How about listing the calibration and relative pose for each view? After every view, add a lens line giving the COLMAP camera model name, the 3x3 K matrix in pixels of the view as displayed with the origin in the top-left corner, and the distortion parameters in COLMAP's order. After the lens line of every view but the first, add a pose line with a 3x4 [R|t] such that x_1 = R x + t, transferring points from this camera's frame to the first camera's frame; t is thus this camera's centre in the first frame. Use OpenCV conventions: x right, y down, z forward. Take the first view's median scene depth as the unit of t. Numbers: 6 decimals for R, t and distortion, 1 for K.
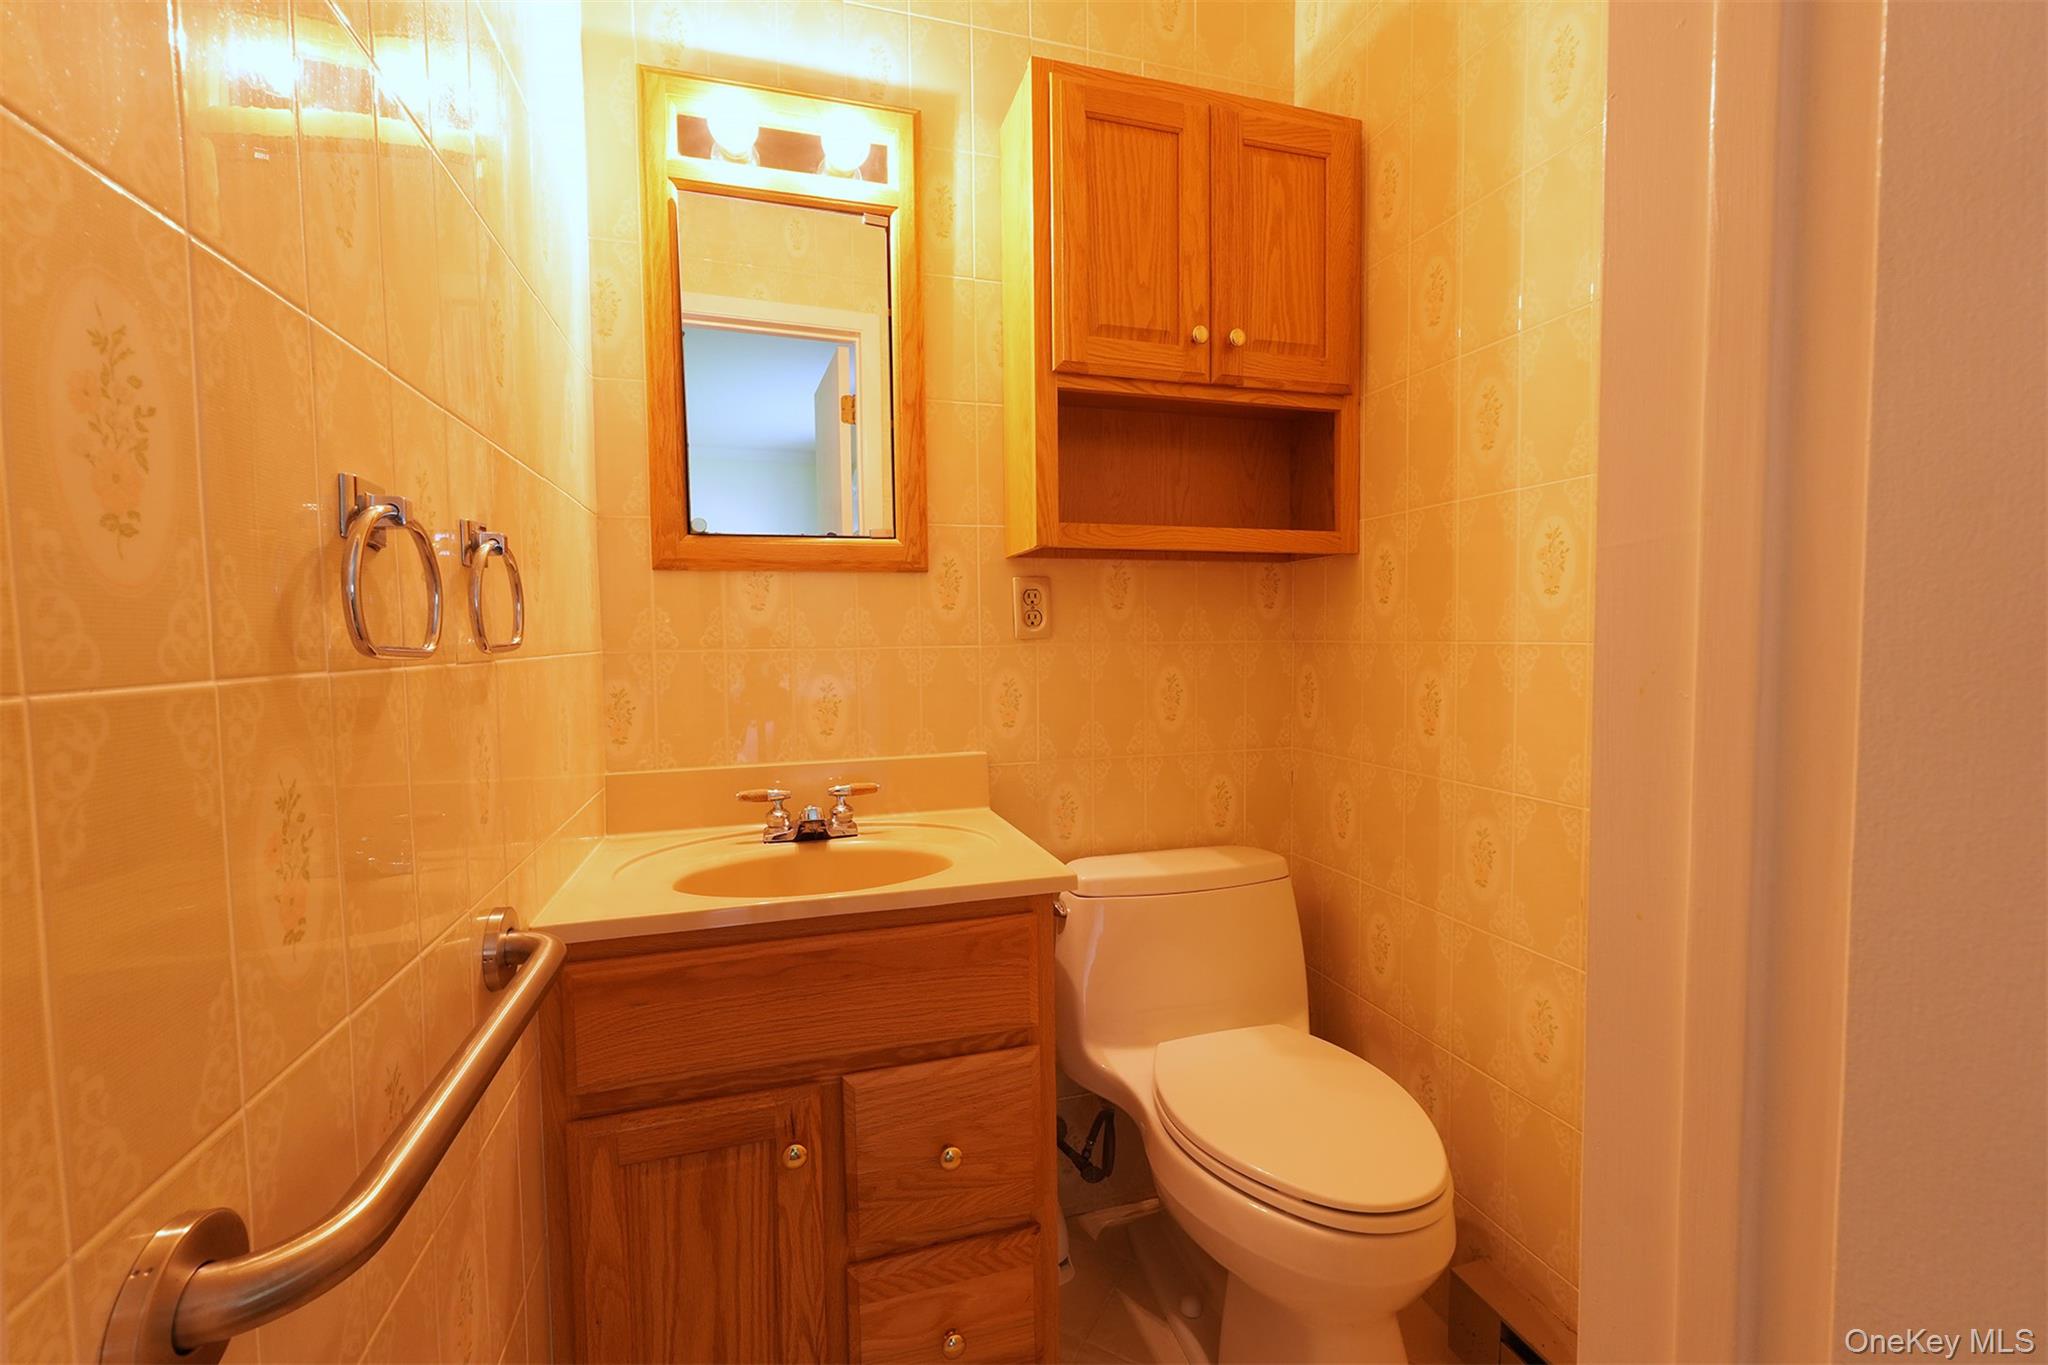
lens RADIAL K [[848.9, 0, 1025.0], [0, 848.9, 676.3], [0, 0, 1]] dist [-0.000773, -0.000358]
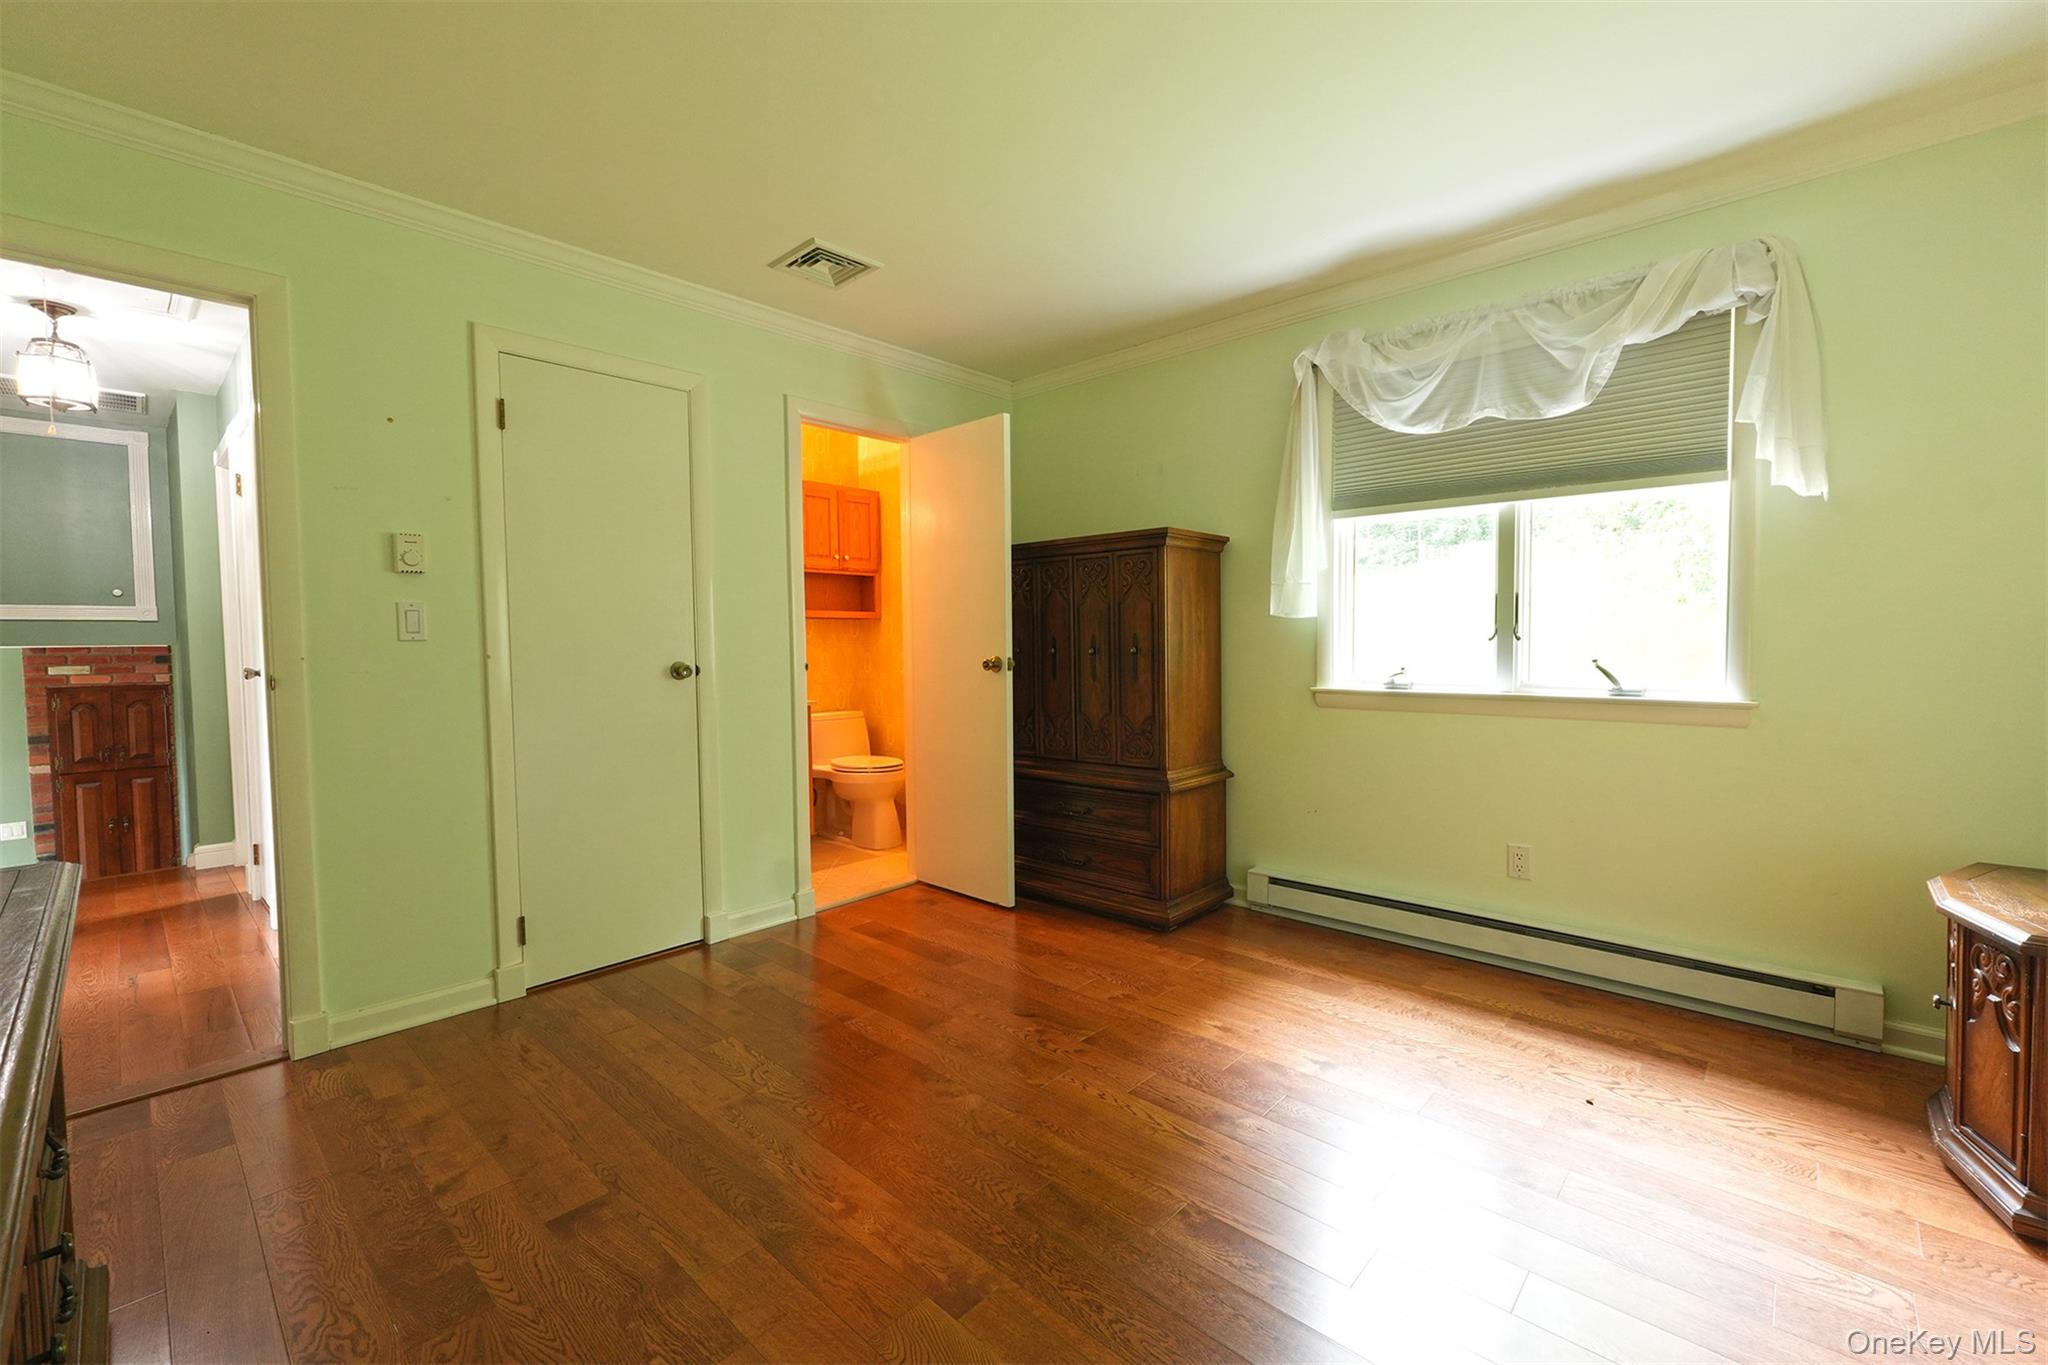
lens RADIAL K [[848.9, 0, 1025.4], [0, 848.9, 676.7], [0, 0, 1]] dist [-0.000773, -0.000358]
pose [[0.864155, -0.017363, 0.502927, -0.863753], [0.029824, 0.999415, -0.016741, 0.169179], [-0.502342, 0.029466, 0.864167, -2.330091]]
